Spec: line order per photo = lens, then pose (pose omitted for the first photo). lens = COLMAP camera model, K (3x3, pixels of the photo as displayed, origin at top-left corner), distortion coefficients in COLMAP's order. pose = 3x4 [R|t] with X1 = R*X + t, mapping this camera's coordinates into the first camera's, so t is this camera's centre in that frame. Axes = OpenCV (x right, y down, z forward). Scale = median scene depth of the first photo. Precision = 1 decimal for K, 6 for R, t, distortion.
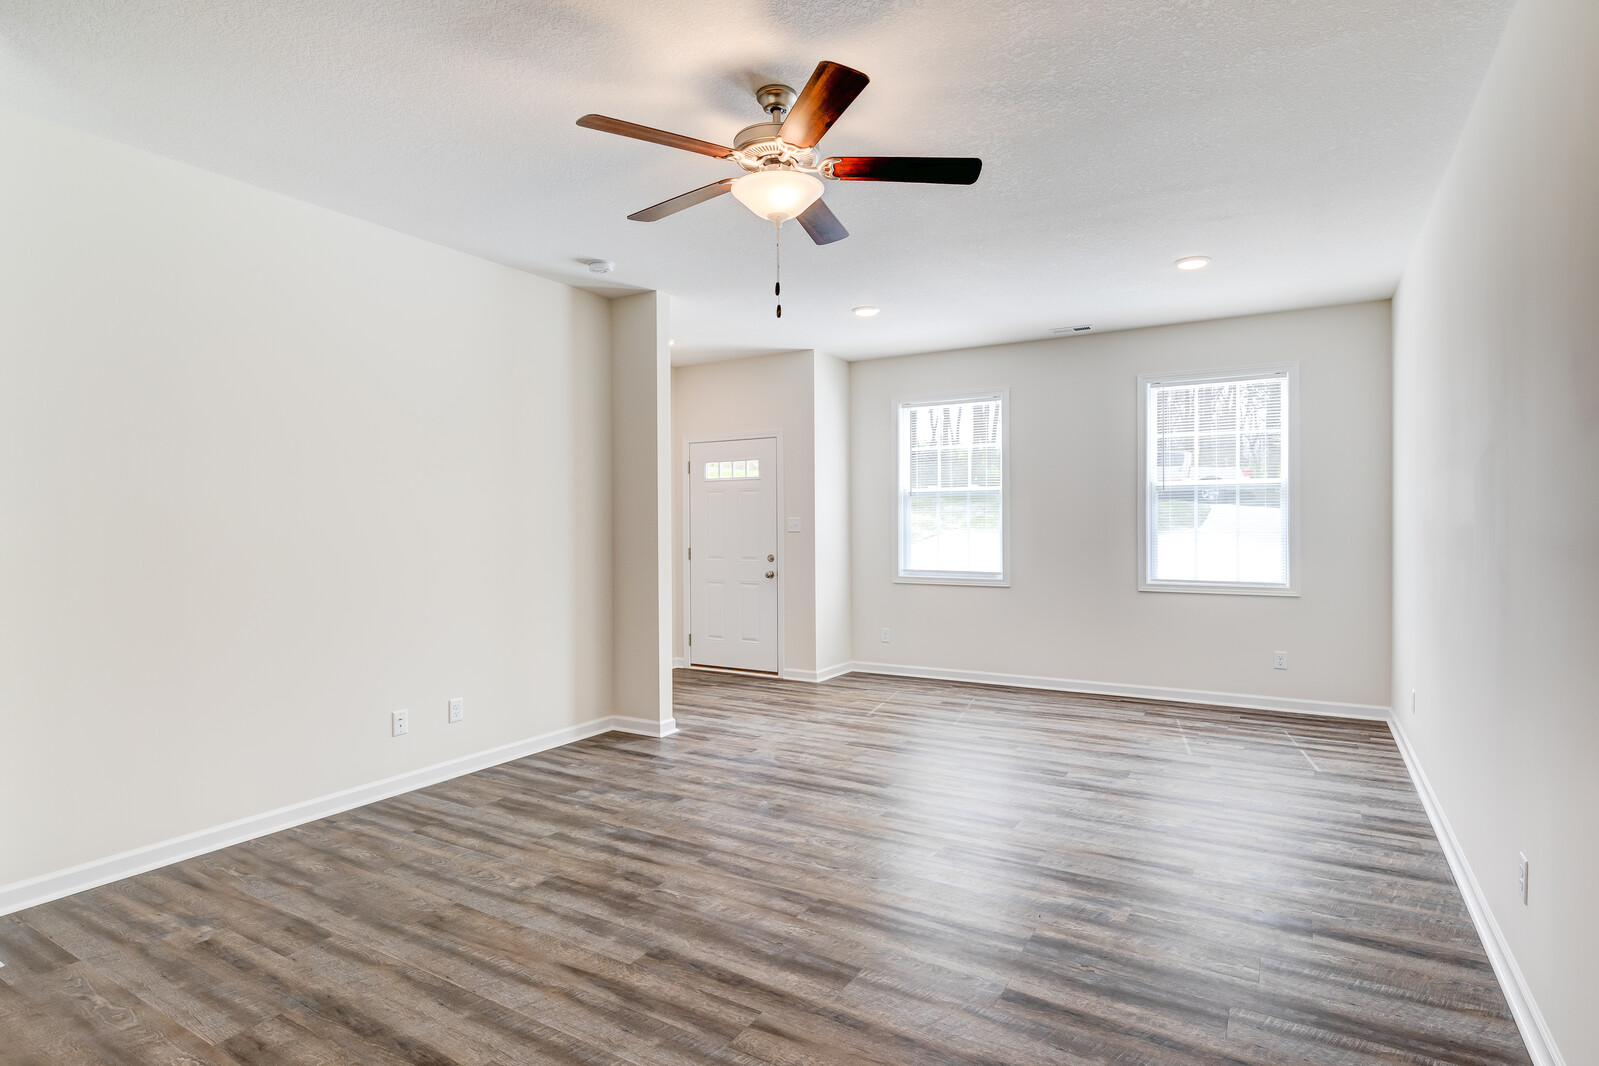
lens RADIAL K [[813.4, 0, 797.8], [0, 813.4, 536.2], [0, 0, 1]] dist [-0.004856, -0.004225]
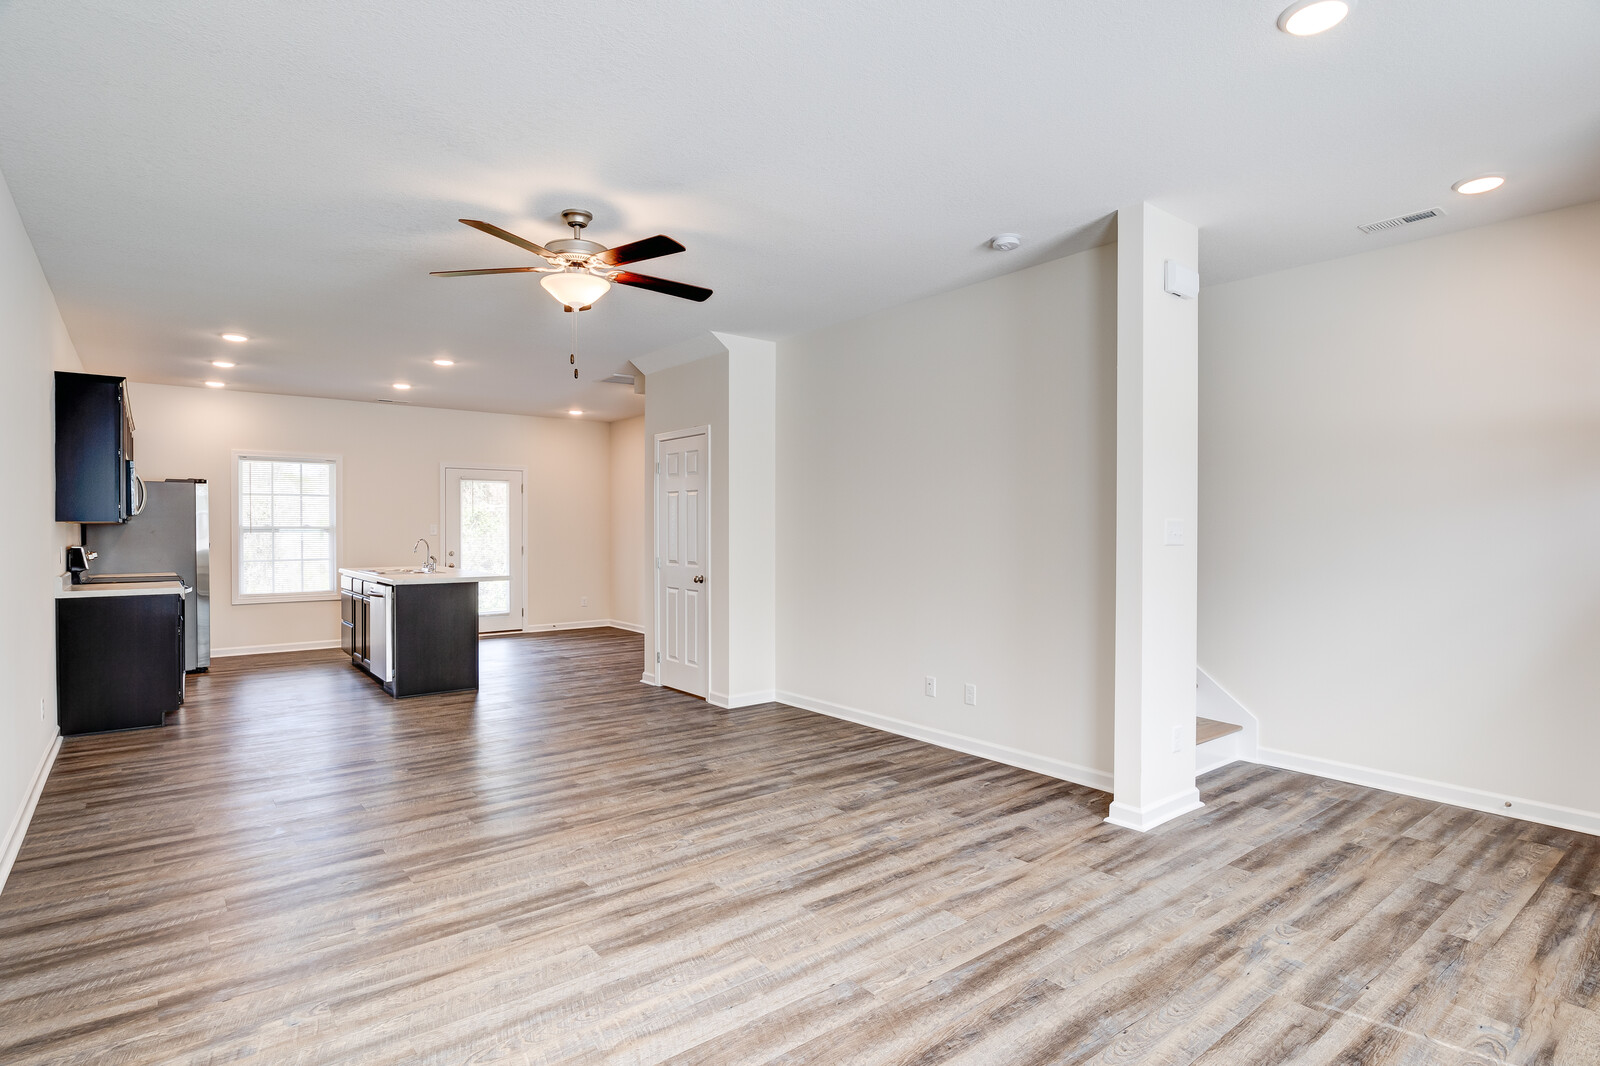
lens RADIAL K [[813.9, 0, 806.6], [0, 813.9, 536.1], [0, 0, 1]] dist [-0.004856, -0.004225]
pose [[-0.331149, 0.013646, -0.943480, 0.842612], [-0.012971, 0.999735, 0.019013, -0.031072], [0.943489, 0.018534, -0.330884, 1.341067]]
